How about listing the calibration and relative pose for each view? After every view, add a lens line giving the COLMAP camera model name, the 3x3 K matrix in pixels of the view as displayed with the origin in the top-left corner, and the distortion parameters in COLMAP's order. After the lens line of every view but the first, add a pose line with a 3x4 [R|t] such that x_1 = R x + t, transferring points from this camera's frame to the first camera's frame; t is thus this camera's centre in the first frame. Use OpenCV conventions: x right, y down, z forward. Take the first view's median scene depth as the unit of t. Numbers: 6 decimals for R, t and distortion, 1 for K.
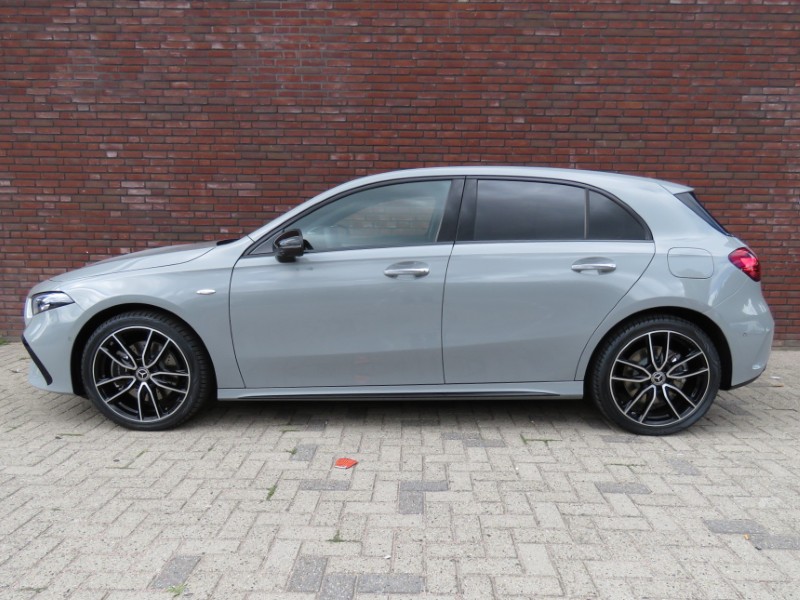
lens RADIAL K [[601.1, 0, 400.0], [0, 601.1, 337.7], [0, 0, 1]] dist [-0.002800, 0.000461]
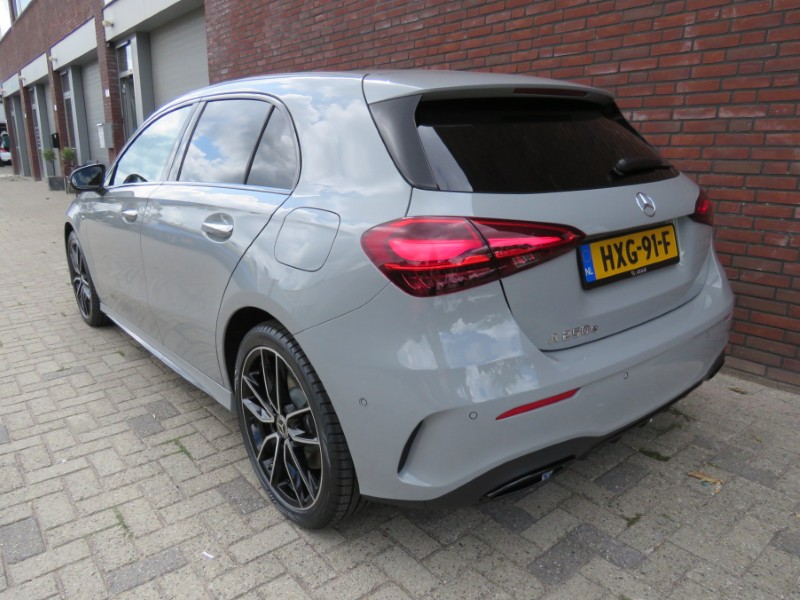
lens RADIAL K [[564.9, 0, 400.0], [0, 564.9, 300.0], [0, 0, 1]] dist [-0.012835, -0.001213]
pose [[0.652567, 0.188453, -0.733922, 0.937604], [-0.123011, 0.982078, 0.142798, -0.156005], [0.747679, -0.002905, 0.664054, 0.758284]]
